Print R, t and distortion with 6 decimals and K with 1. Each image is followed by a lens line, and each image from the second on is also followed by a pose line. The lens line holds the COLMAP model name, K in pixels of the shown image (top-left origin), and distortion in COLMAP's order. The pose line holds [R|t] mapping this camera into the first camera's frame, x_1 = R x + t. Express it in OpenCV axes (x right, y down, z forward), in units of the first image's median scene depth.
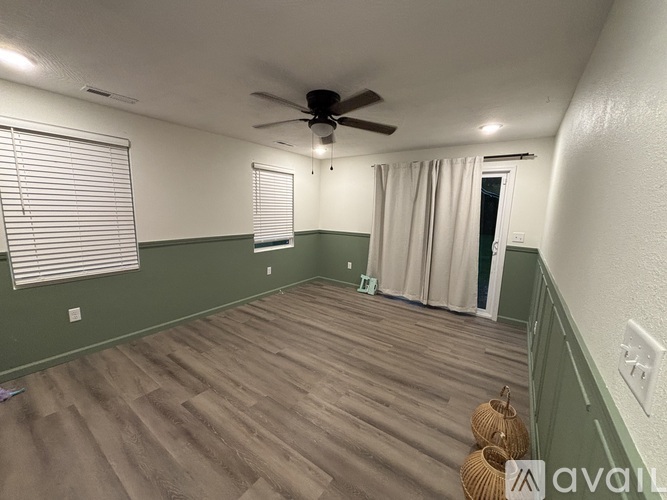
lens RADIAL K [[266.8, 0, 331.7], [0, 266.8, 249.4], [0, 0, 1]] dist [0.001553, -0.000077]
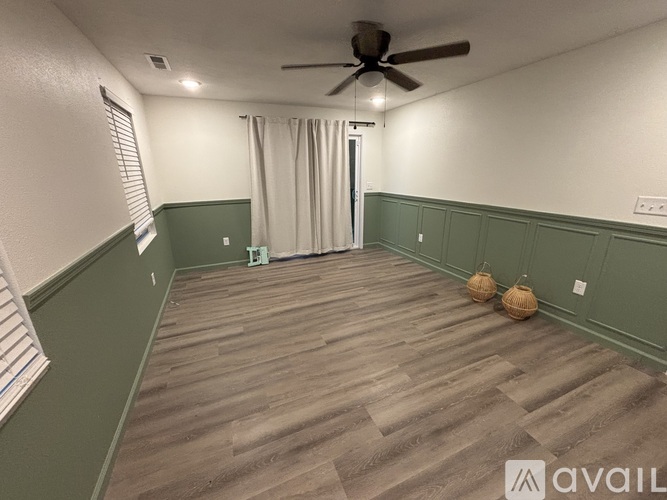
lens RADIAL K [[266.8, 0, 331.7], [0, 266.8, 249.4], [0, 0, 1]] dist [0.001553, -0.000077]
pose [[0.530086, -0.284166, 0.798911, -0.602410], [0.163493, 0.958747, 0.232539, -0.077849], [-0.832033, 0.007351, 0.554677, 0.376575]]
